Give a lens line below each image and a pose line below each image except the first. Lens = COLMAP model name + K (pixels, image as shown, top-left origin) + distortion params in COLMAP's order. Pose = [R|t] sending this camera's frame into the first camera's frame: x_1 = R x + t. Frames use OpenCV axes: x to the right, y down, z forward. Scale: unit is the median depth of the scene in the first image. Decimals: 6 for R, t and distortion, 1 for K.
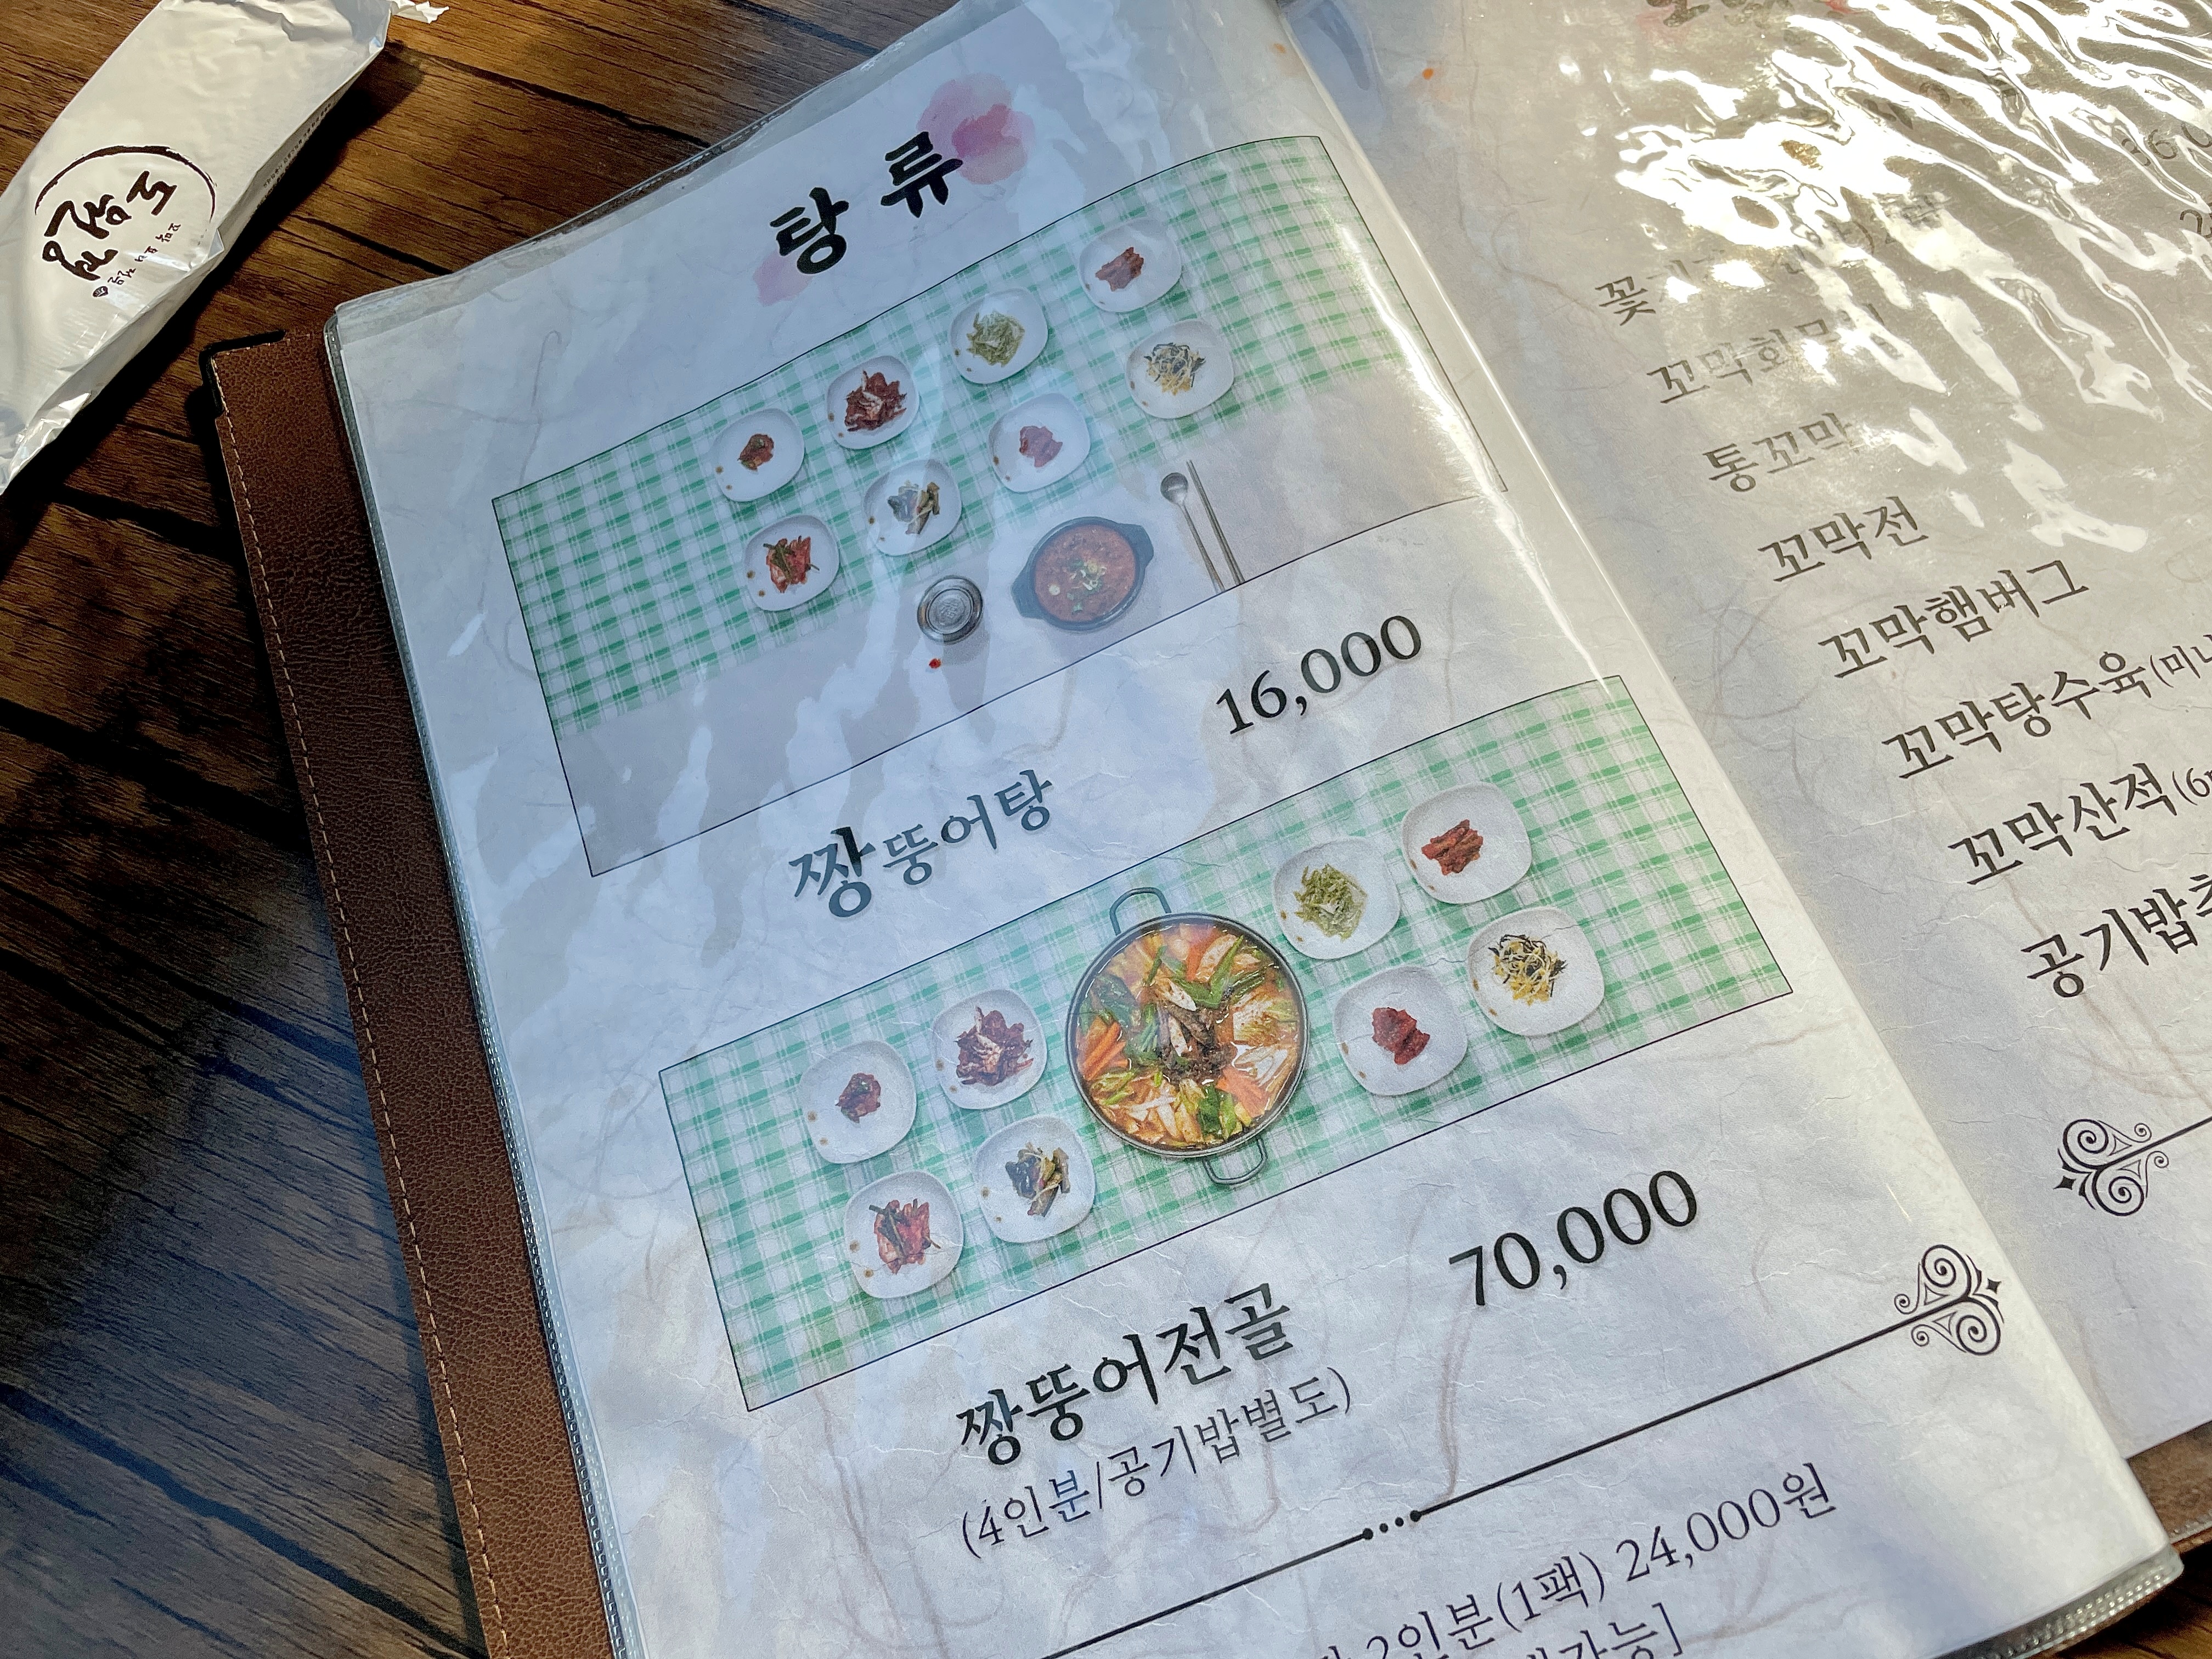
lens RADIAL K [[1664.2, 0, 1106.0], [0, 1664.2, 829.5], [0, 0, 1]] dist [0.063823, -0.109497]
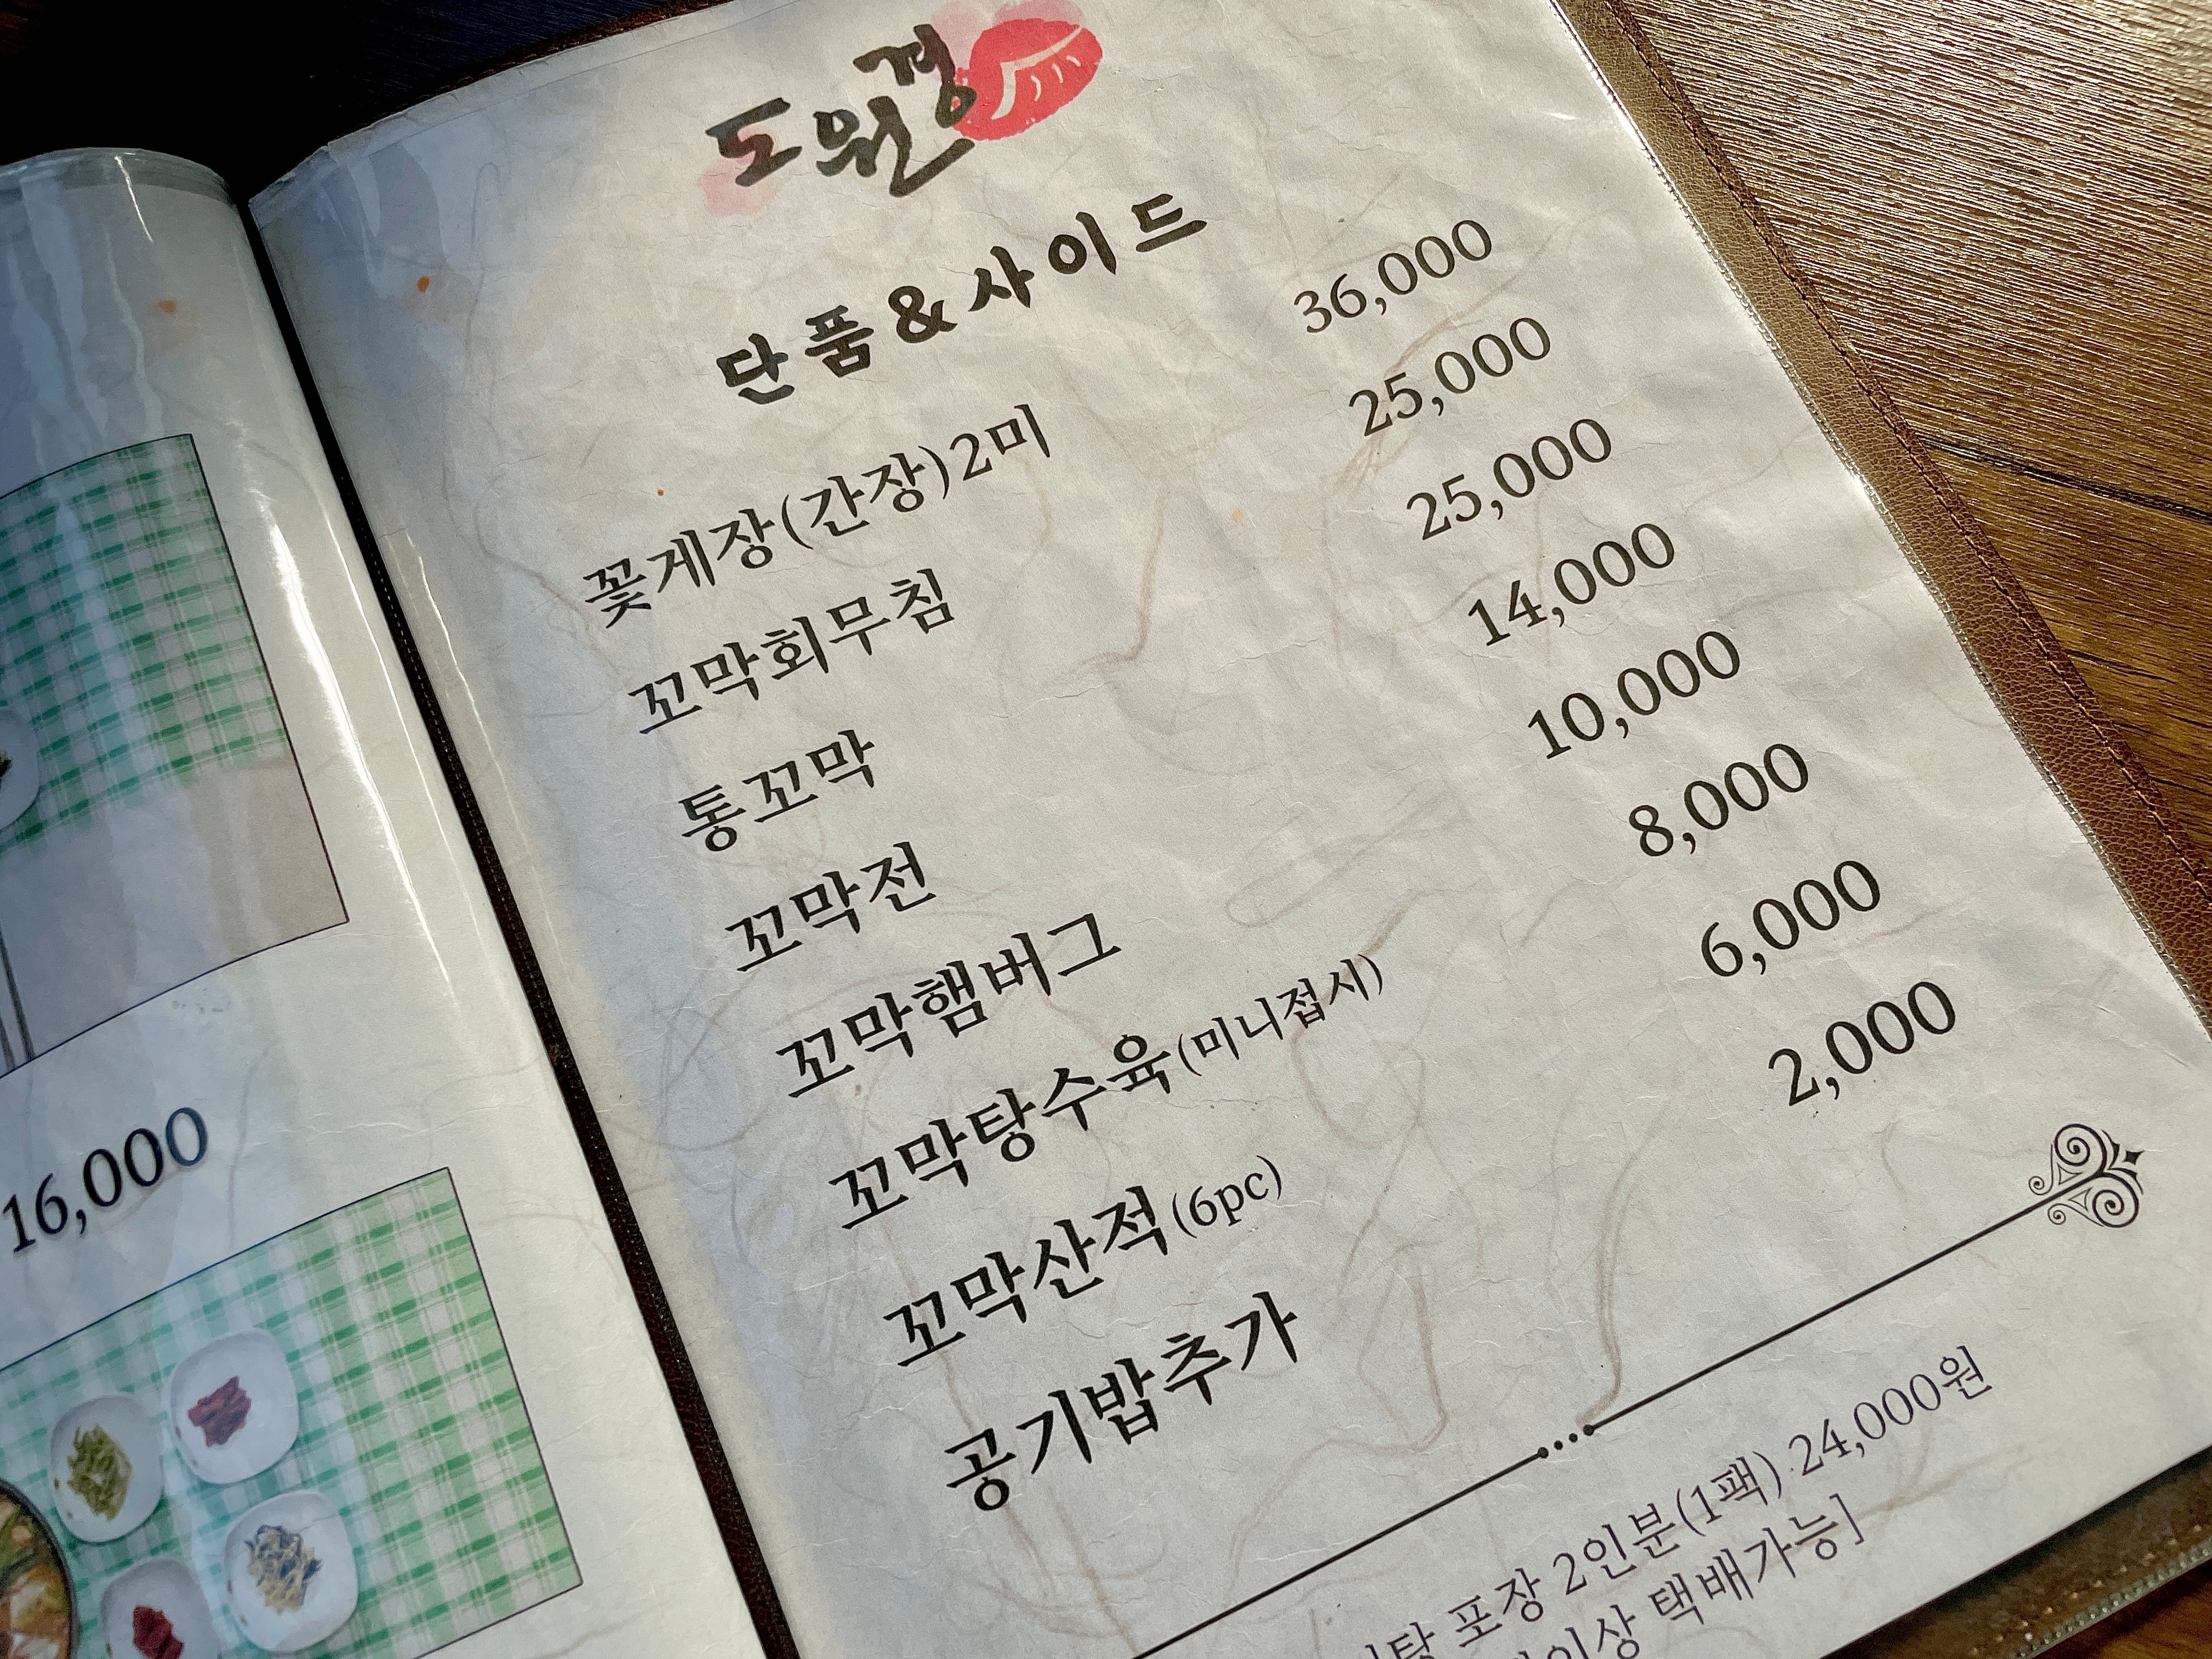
lens RADIAL K [[1664.2, 0, 1106.0], [0, 1664.2, 829.5], [0, 0, 1]] dist [0.063823, -0.109497]
pose [[0.997669, -0.062551, -0.027257, 0.667572], [0.065789, 0.987801, 0.141141, -0.354865], [0.018096, -0.142605, 0.989614, 0.200531]]
